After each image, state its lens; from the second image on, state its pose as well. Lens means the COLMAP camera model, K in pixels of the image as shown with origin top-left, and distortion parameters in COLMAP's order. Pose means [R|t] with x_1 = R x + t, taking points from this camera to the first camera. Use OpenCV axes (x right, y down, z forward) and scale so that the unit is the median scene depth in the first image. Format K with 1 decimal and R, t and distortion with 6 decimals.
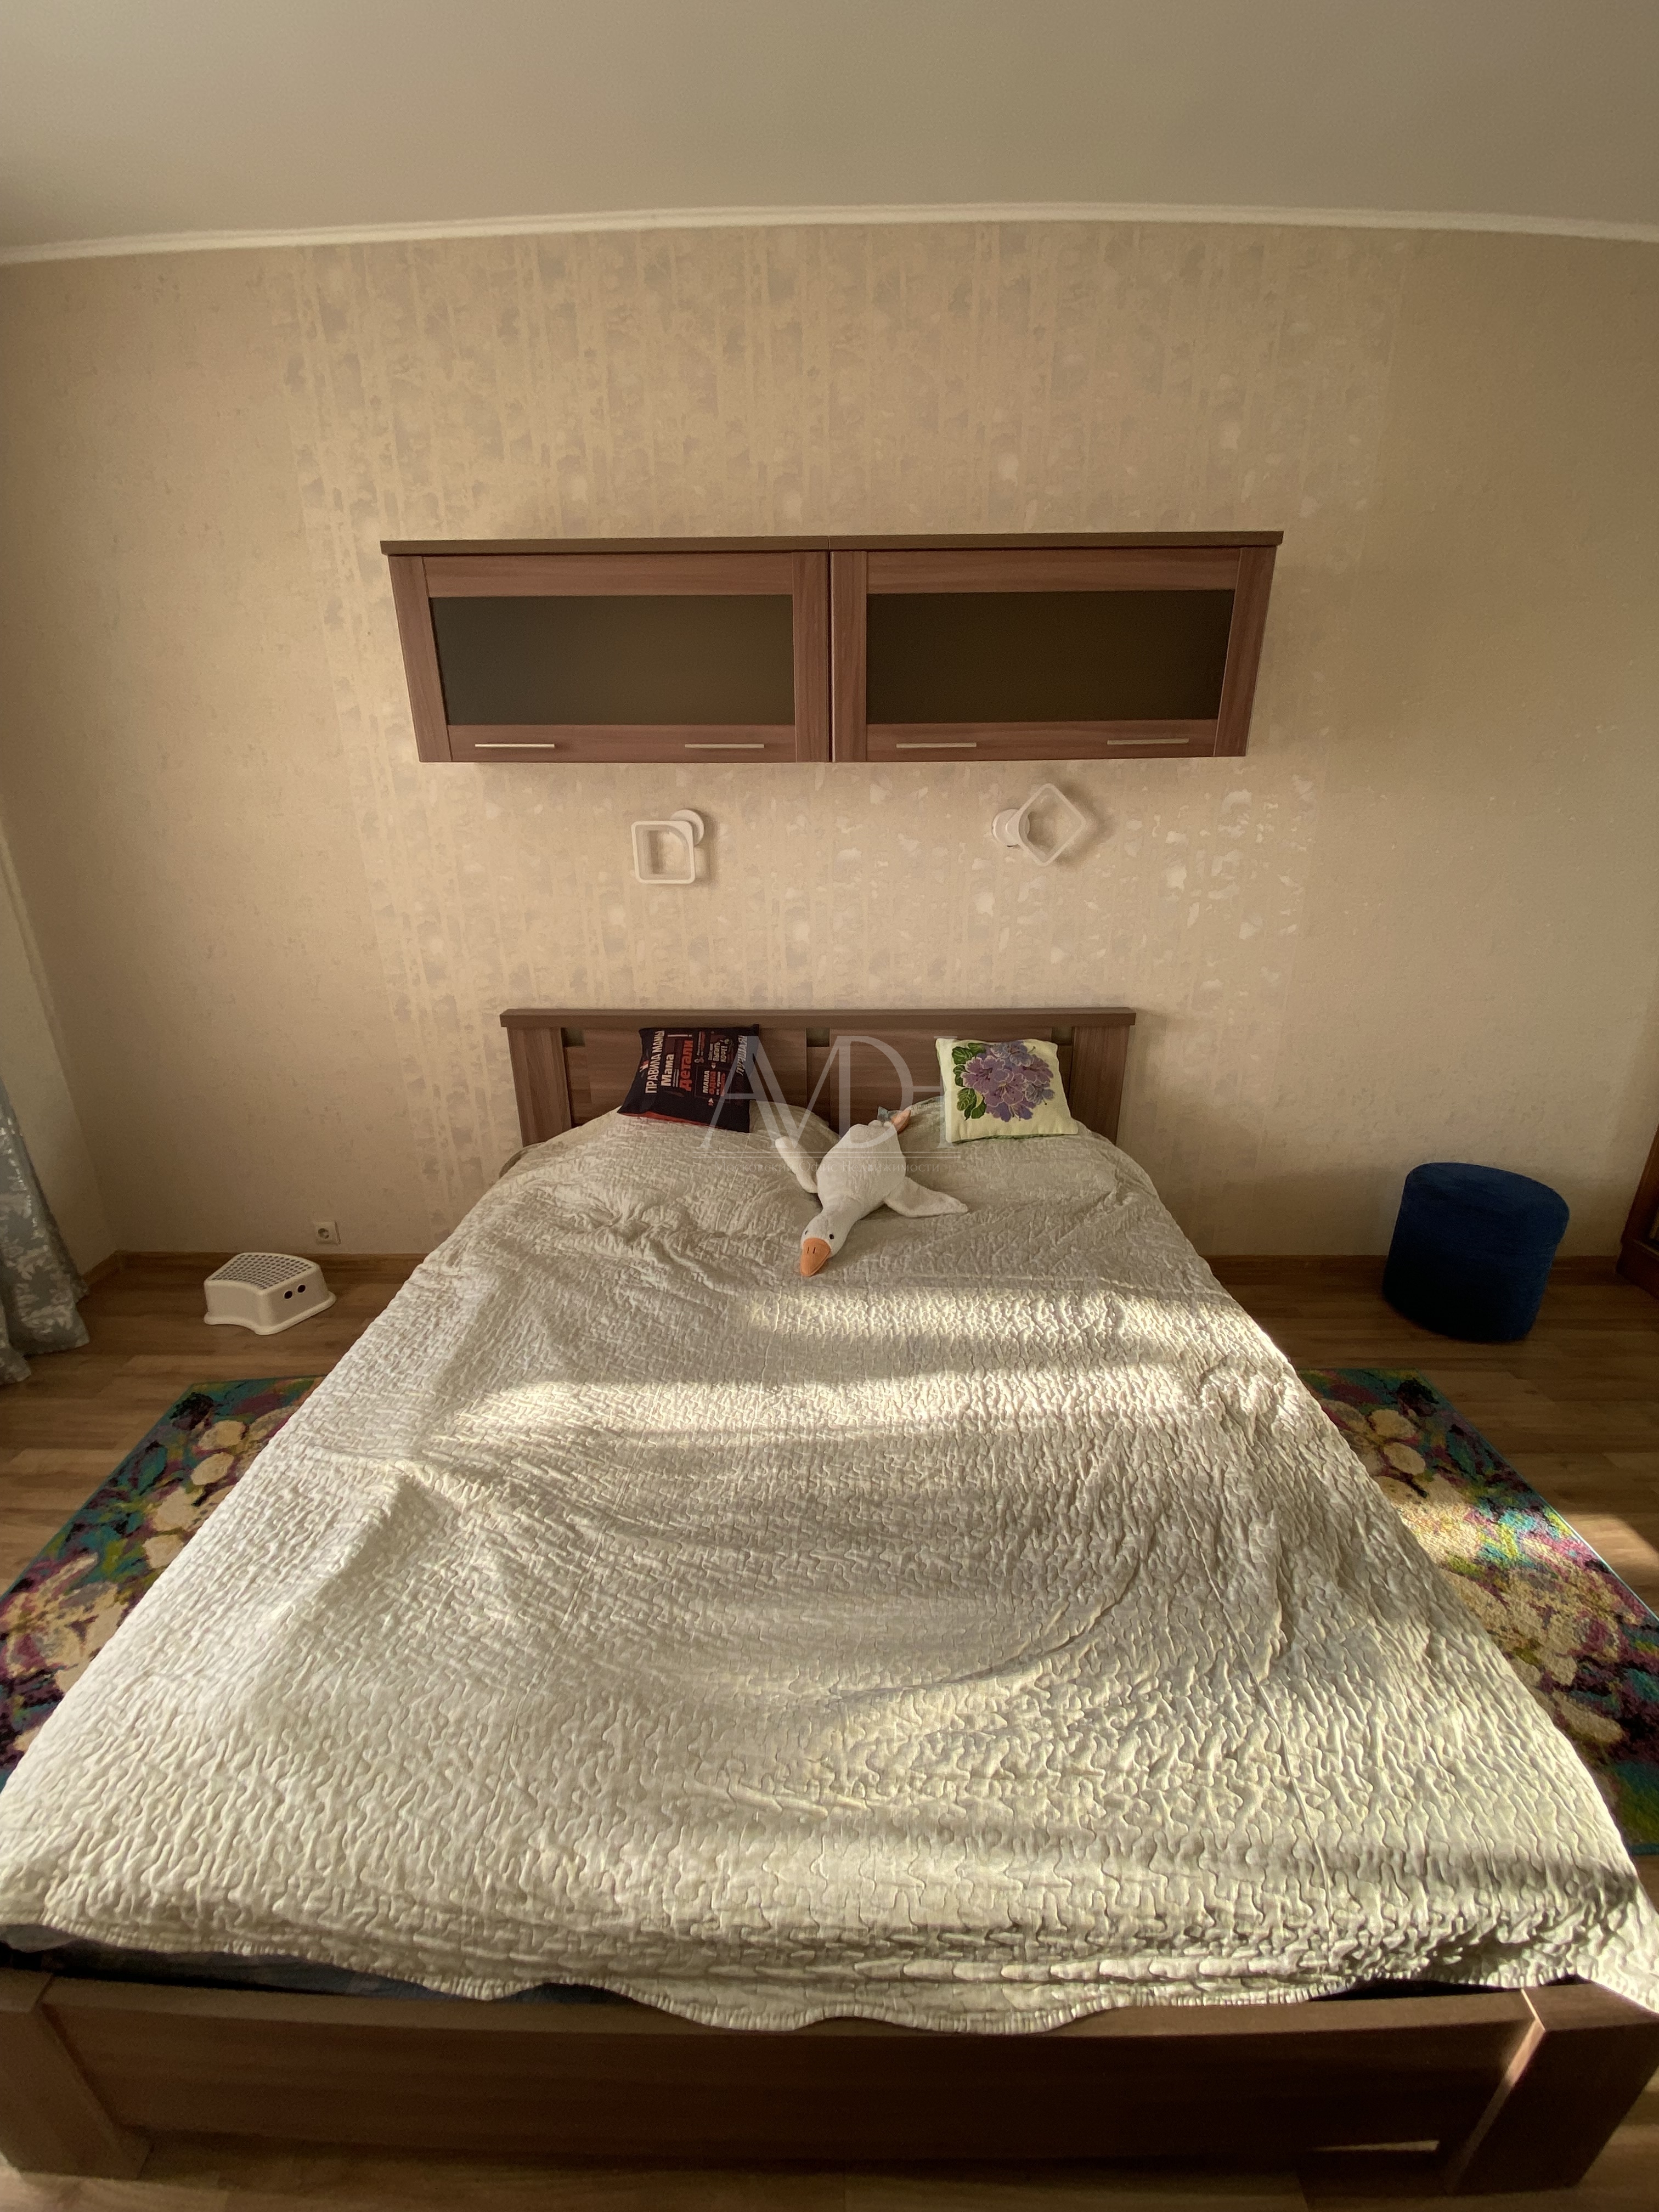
lens RADIAL K [[878.3, 0, 829.5], [0, 878.3, 1106.0], [0, 0, 1]] dist [0.029144, -0.024863]
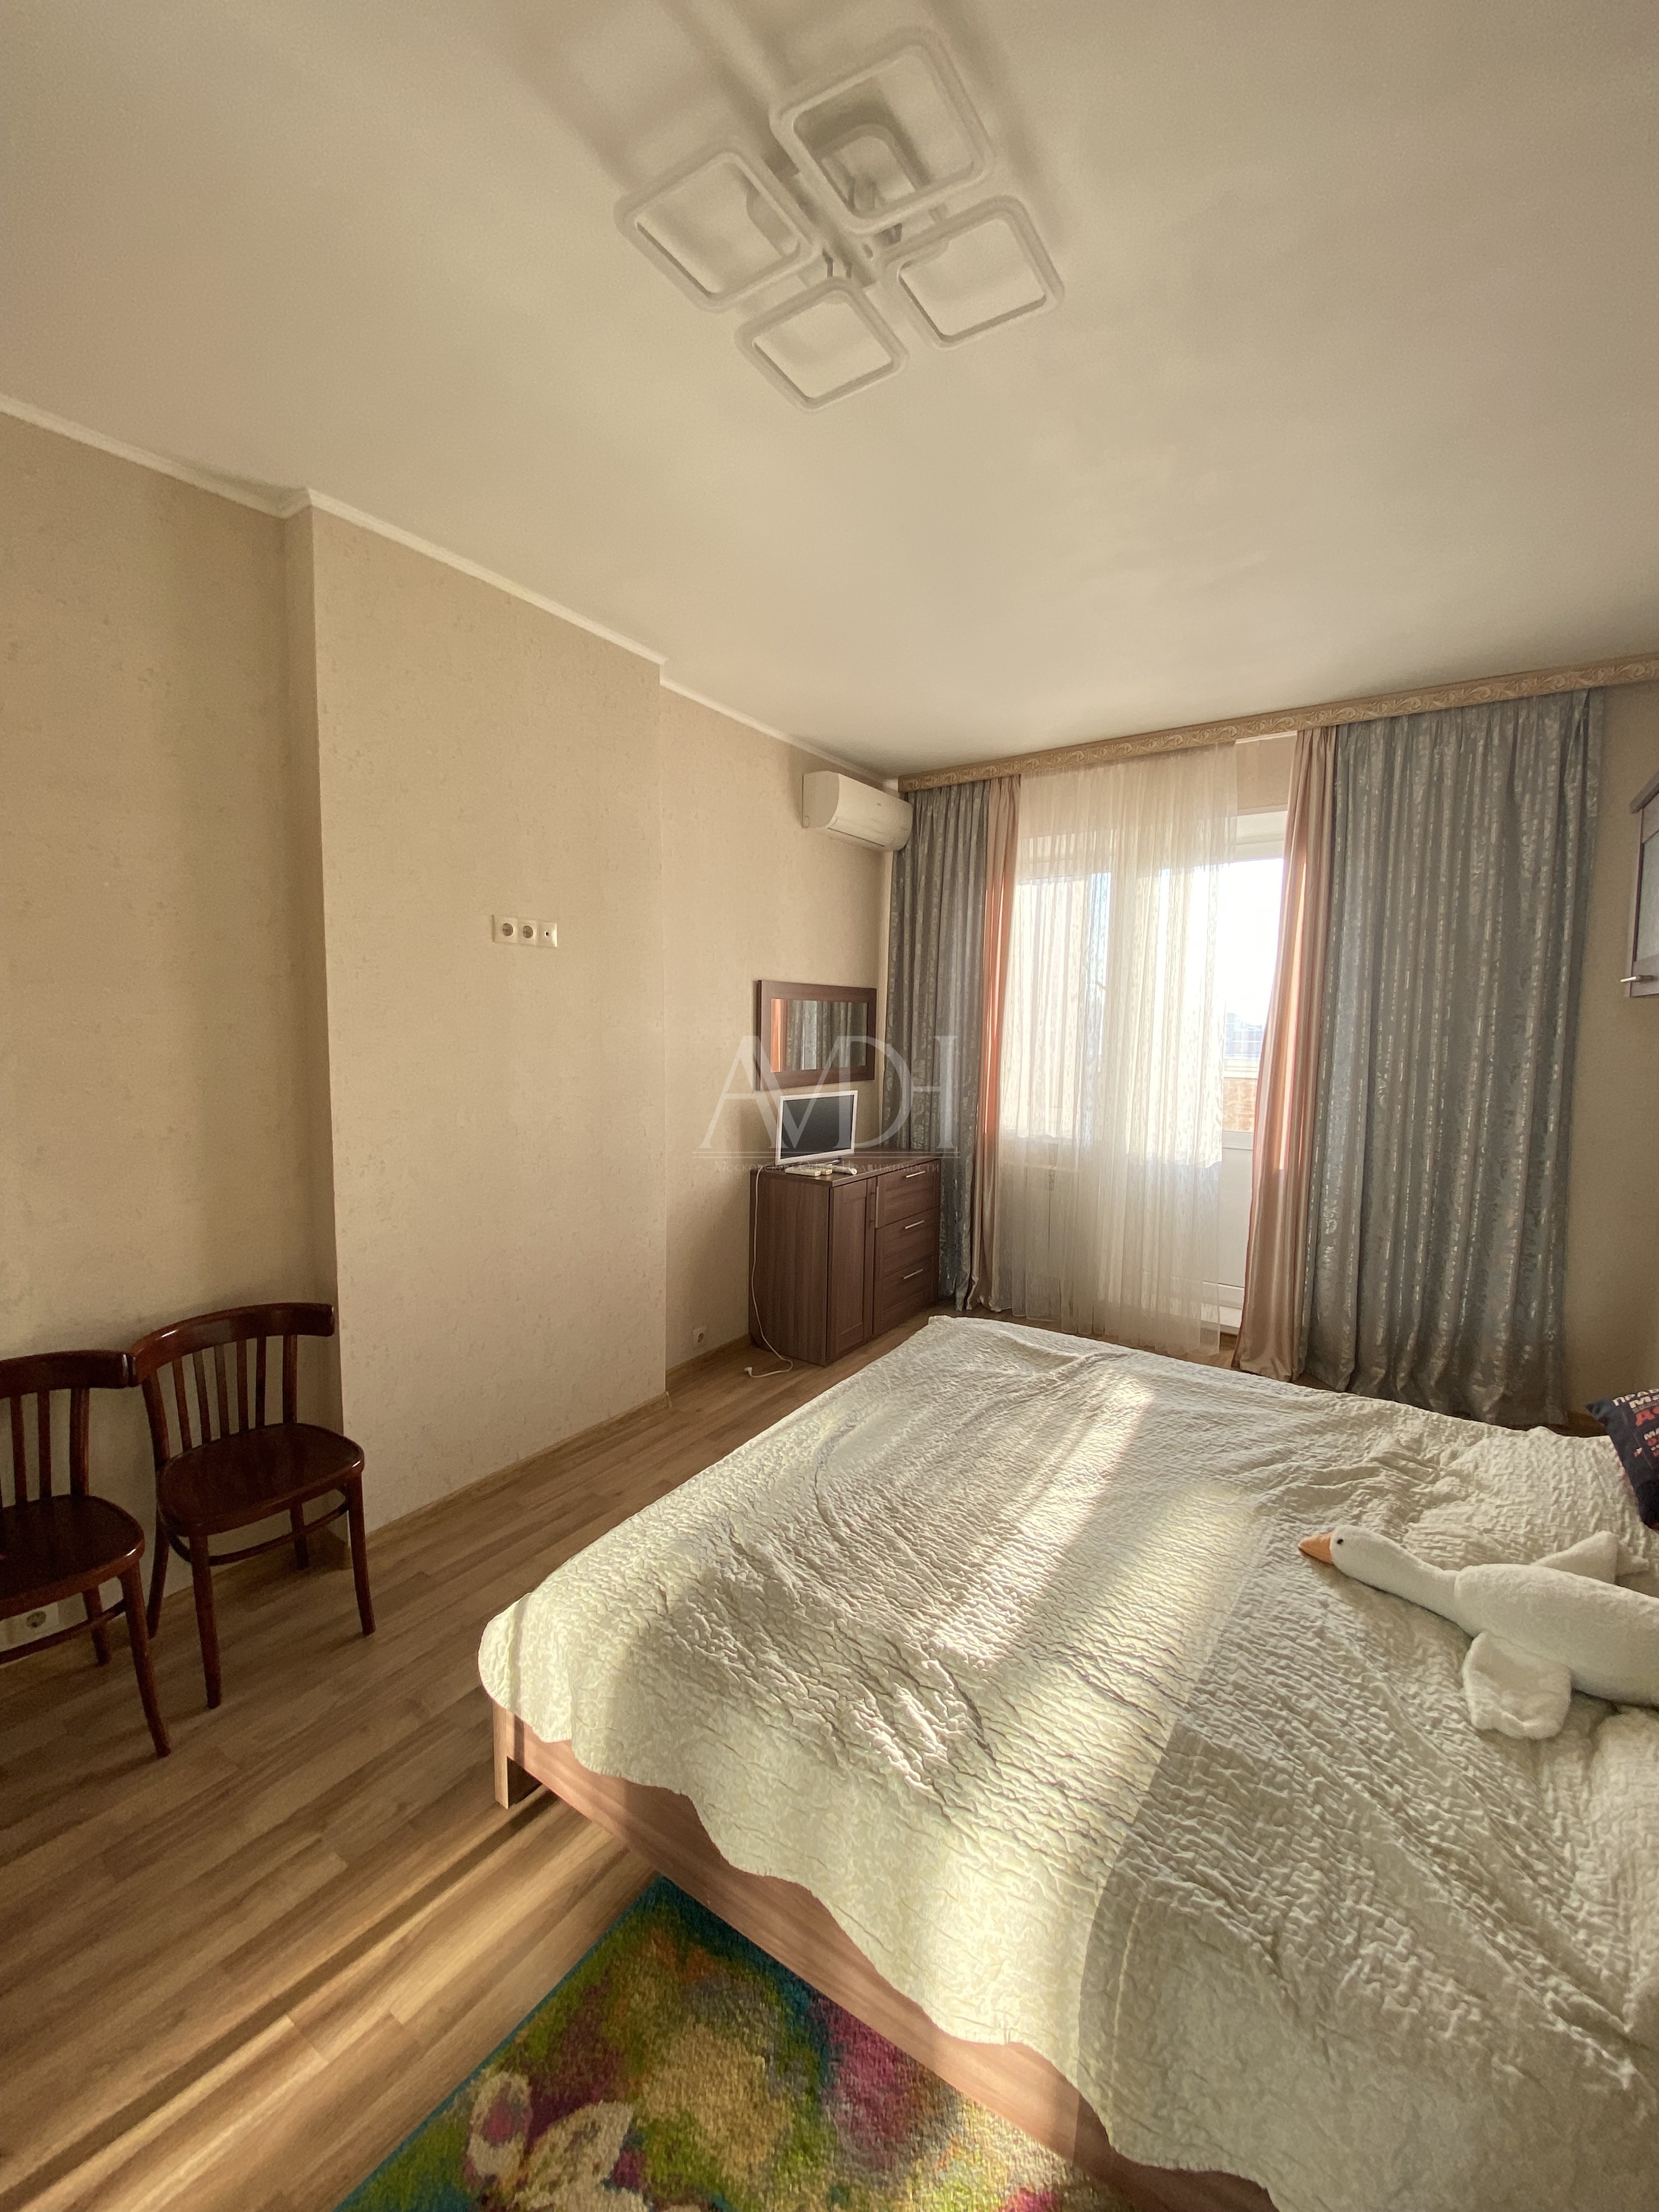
lens RADIAL K [[878.3, 0, 829.5], [0, 878.3, 1106.0], [0, 0, 1]] dist [0.029144, -0.024863]
pose [[-0.546995, 0.081809, -0.833129, 0.860612], [-0.295568, 0.912245, 0.283634, -0.292319], [0.783222, 0.401393, -0.474814, 0.817824]]
